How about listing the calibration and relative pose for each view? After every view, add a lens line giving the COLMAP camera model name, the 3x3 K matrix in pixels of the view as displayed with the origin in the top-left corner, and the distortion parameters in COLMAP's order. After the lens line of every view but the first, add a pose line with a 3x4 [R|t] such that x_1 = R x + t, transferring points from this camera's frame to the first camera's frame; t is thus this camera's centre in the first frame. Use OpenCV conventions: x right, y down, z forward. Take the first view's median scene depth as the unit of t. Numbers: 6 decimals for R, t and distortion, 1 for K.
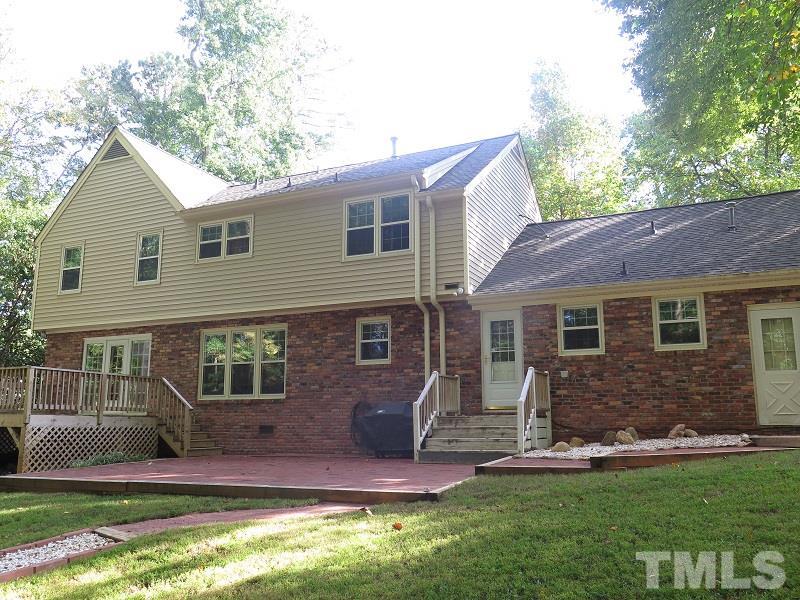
lens RADIAL K [[676.1, 0, 401.3], [0, 676.1, 298.8], [0, 0, 1]] dist [-0.009649, -0.006495]
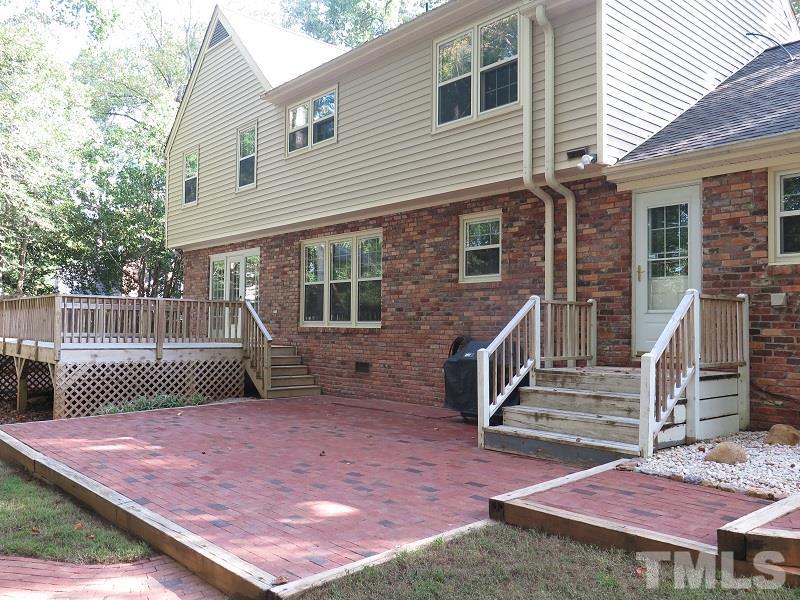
lens RADIAL K [[676.1, 0, 398.9], [0, 676.1, 302.3], [0, 0, 1]] dist [-0.009649, -0.006495]
pose [[0.914813, -0.003042, -0.403865, 0.162913], [0.061563, 0.989337, 0.131996, 0.022236], [0.399157, -0.145615, 0.905246, 0.352930]]
